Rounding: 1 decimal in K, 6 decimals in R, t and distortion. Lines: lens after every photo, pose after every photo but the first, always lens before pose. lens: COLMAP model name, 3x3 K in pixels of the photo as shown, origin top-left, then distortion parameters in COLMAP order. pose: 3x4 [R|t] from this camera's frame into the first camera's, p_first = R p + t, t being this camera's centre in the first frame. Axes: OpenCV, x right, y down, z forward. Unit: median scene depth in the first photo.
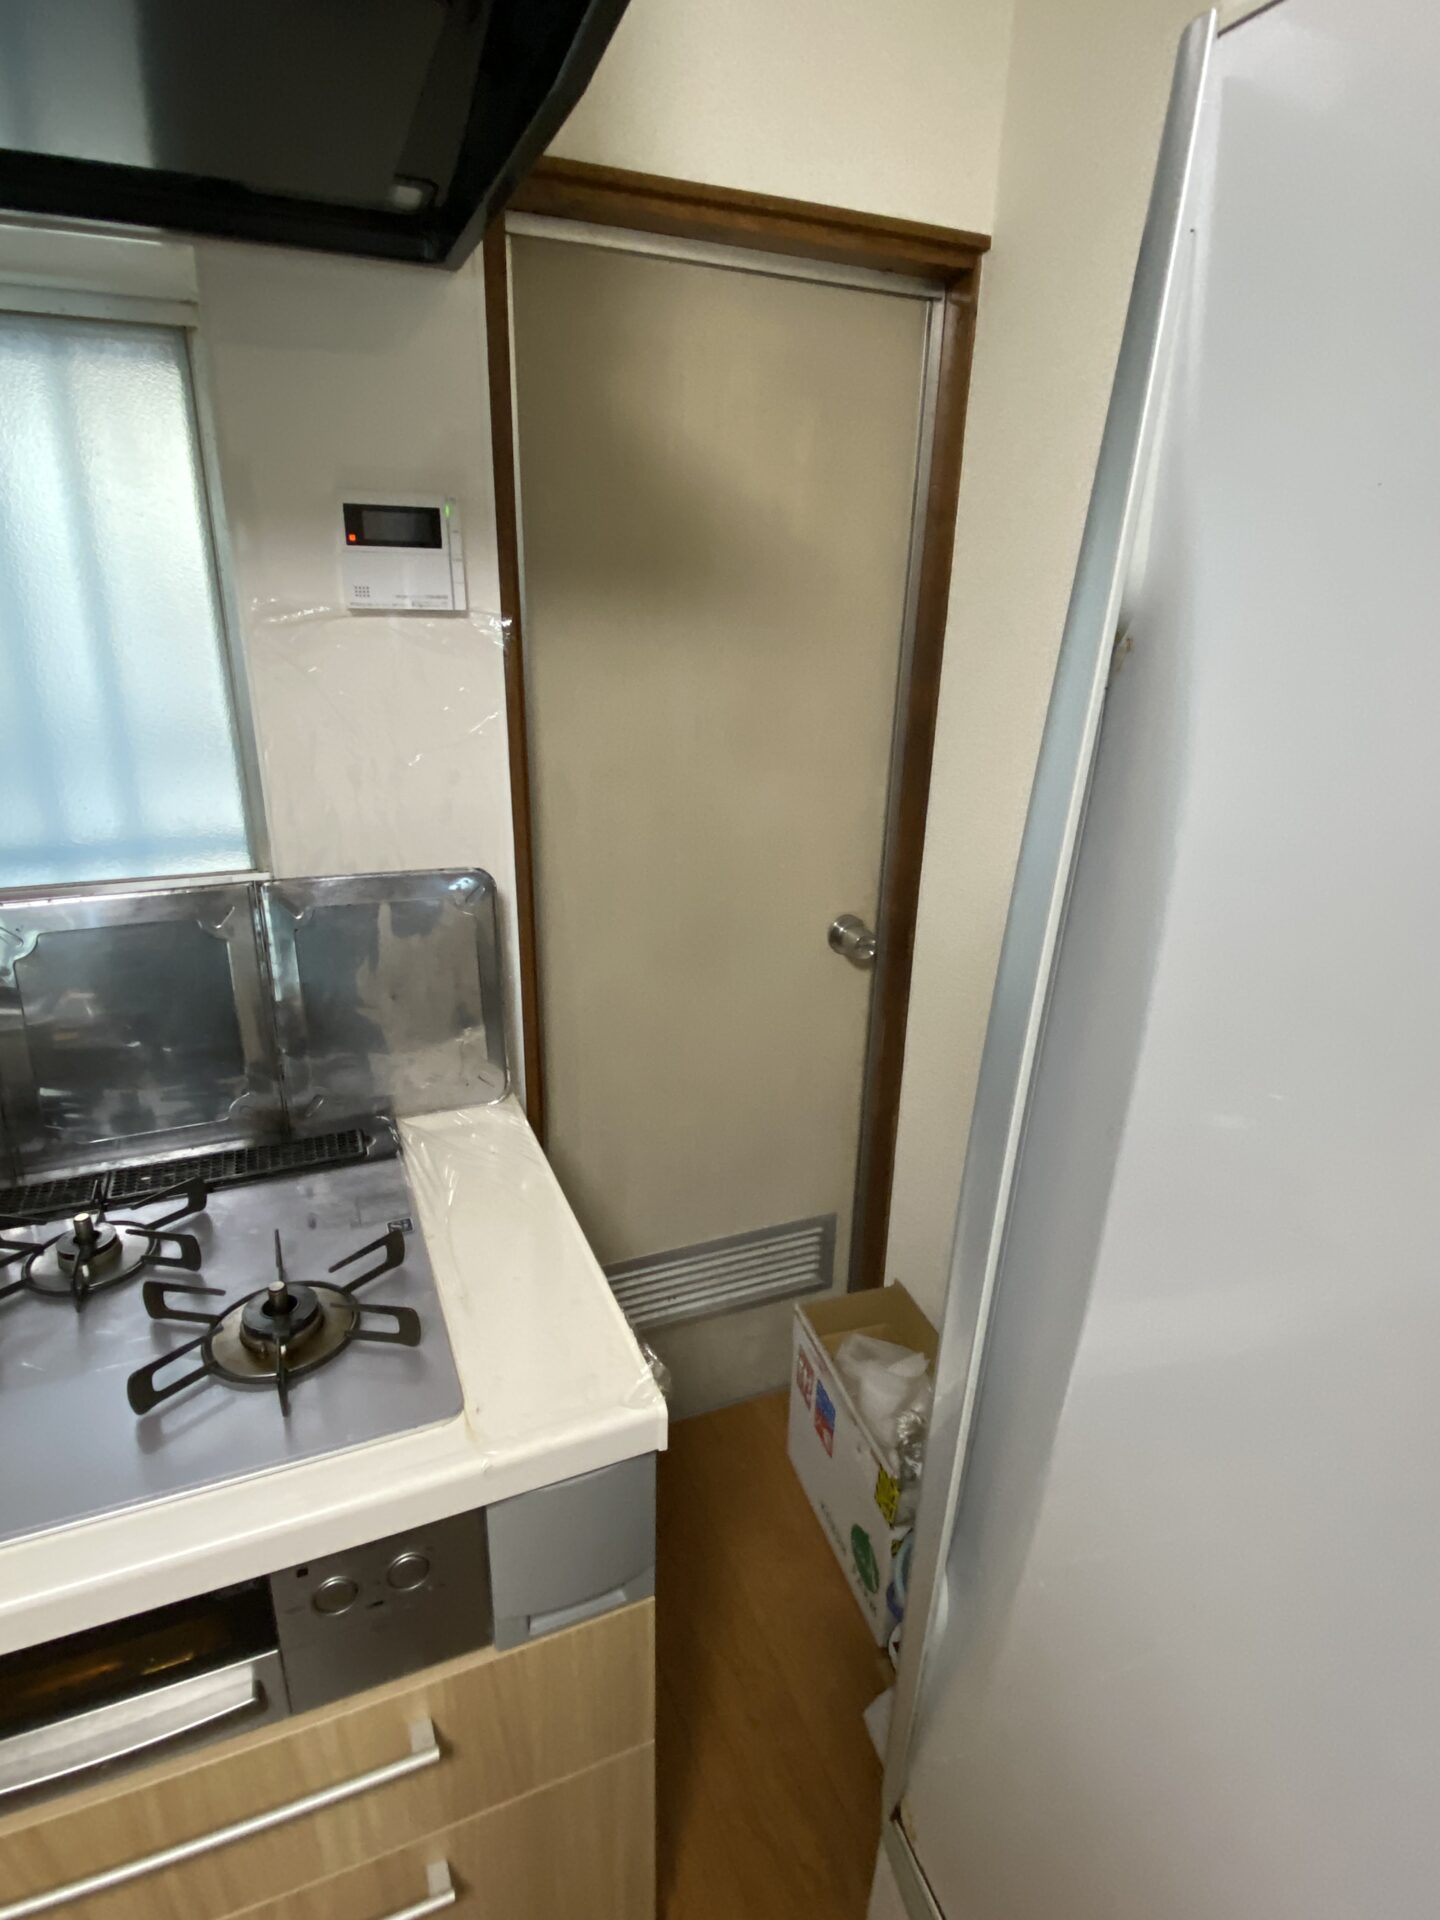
lens RADIAL K [[963.0, 0, 720.0], [0, 963.0, 960.0], [0, 0, 1]] dist [0.031193, 0.000395]
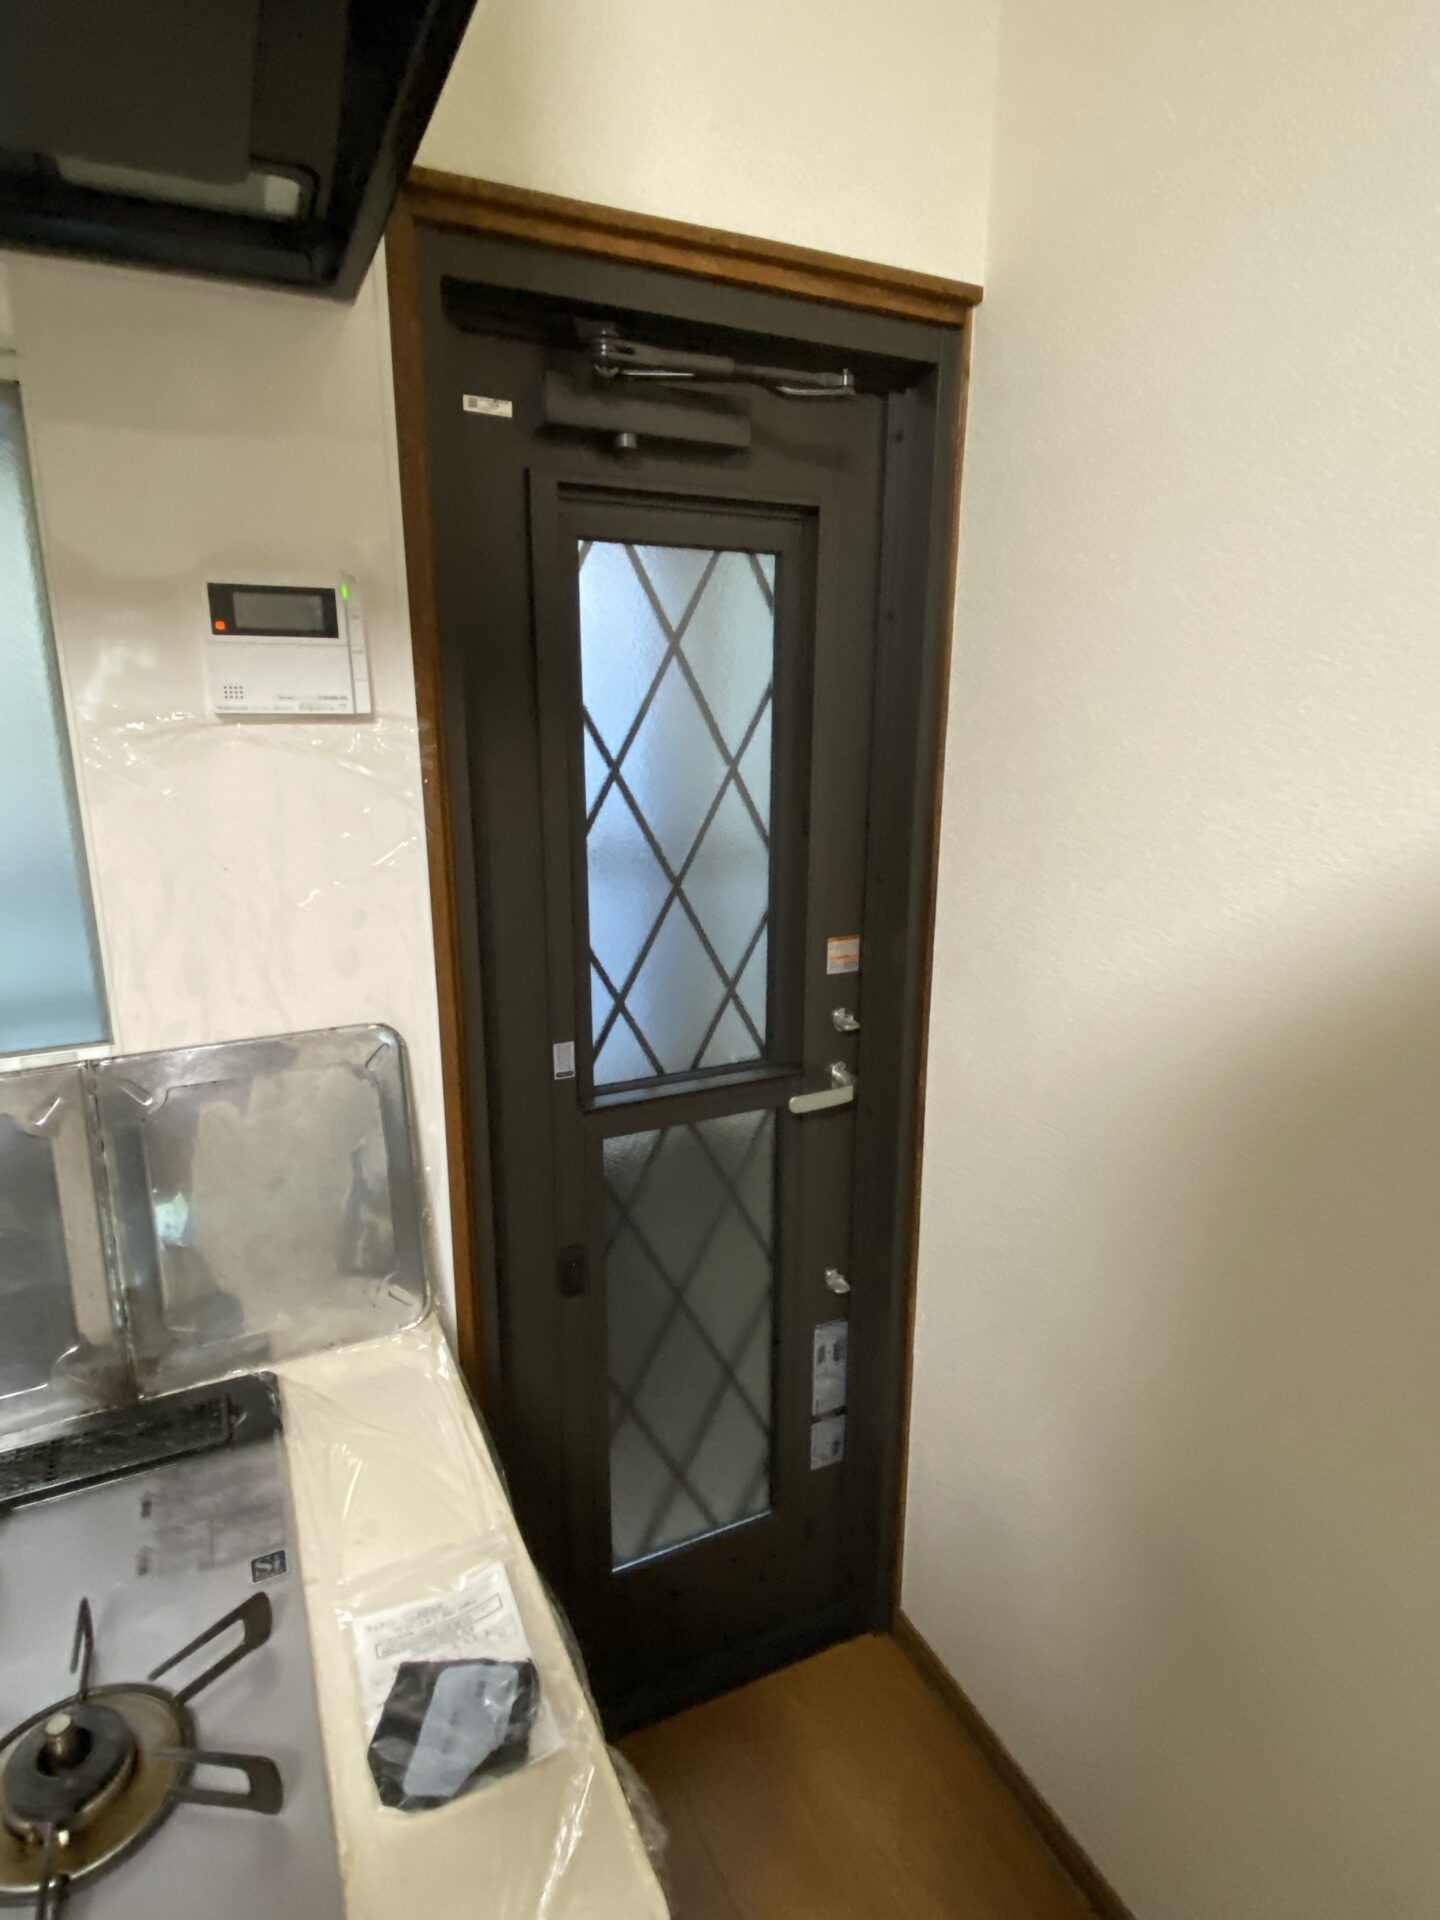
lens RADIAL K [[978.3, 0, 720.0], [0, 978.3, 960.0], [0, 0, 1]] dist [0.047603, 0.000776]
pose [[0.997553, -0.030886, 0.062727, -0.035547], [0.036413, 0.995368, -0.088970, -0.080680], [-0.059688, 0.091037, 0.994057, 0.205648]]
